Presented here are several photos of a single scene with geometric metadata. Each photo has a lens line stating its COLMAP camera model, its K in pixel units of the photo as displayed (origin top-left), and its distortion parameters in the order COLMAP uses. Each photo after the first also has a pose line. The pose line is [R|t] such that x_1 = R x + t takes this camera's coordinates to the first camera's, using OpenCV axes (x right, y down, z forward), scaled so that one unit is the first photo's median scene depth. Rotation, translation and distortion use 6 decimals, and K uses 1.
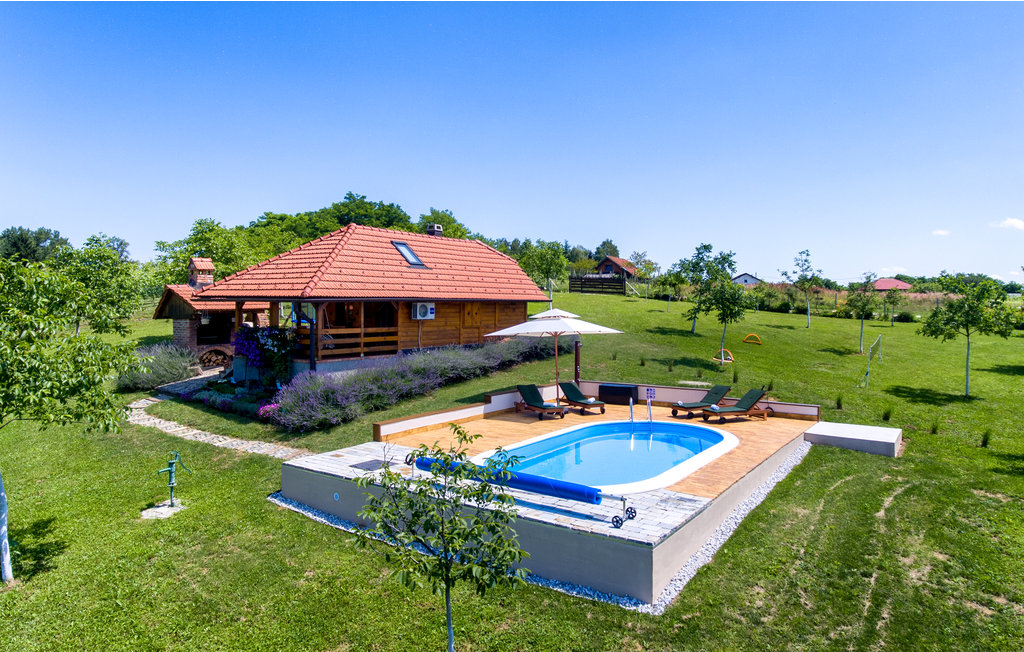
lens RADIAL K [[657.4, 0, 527.0], [0, 657.4, 325.6], [0, 0, 1]] dist [-0.001958, 0.000713]
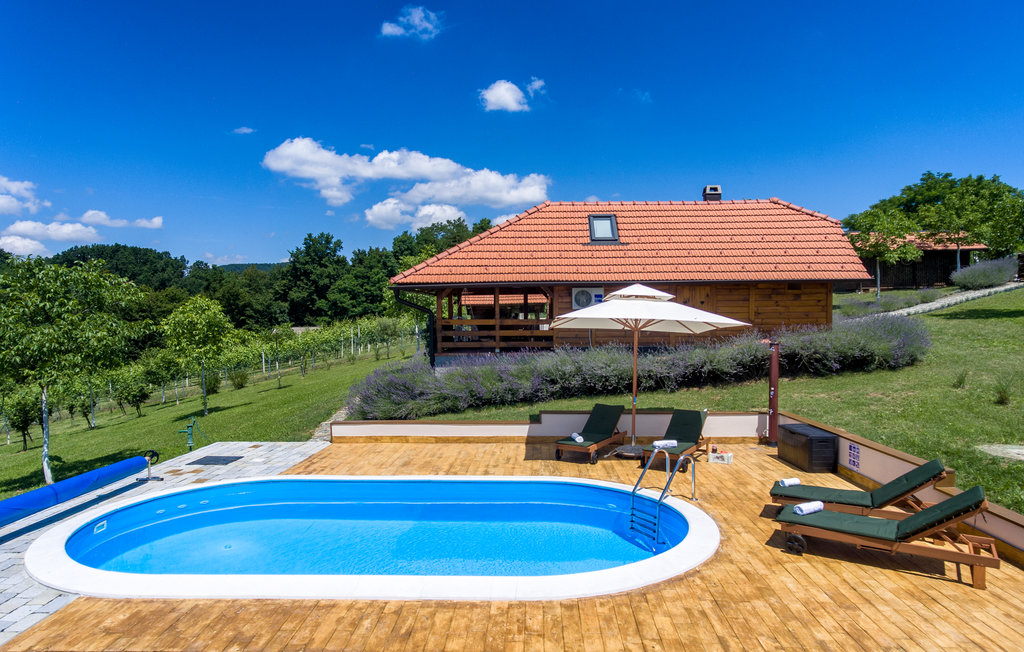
lens RADIAL K [[624.4, 0, 512.8], [0, 624.4, 346.8], [0, 0, 1]] dist [-0.001824, 0.000795]
pose [[0.538010, 0.032672, -0.842305, 0.472456], [-0.019886, 0.999462, 0.026067, 0.019178], [0.842704, 0.002726, 0.538370, 0.606842]]
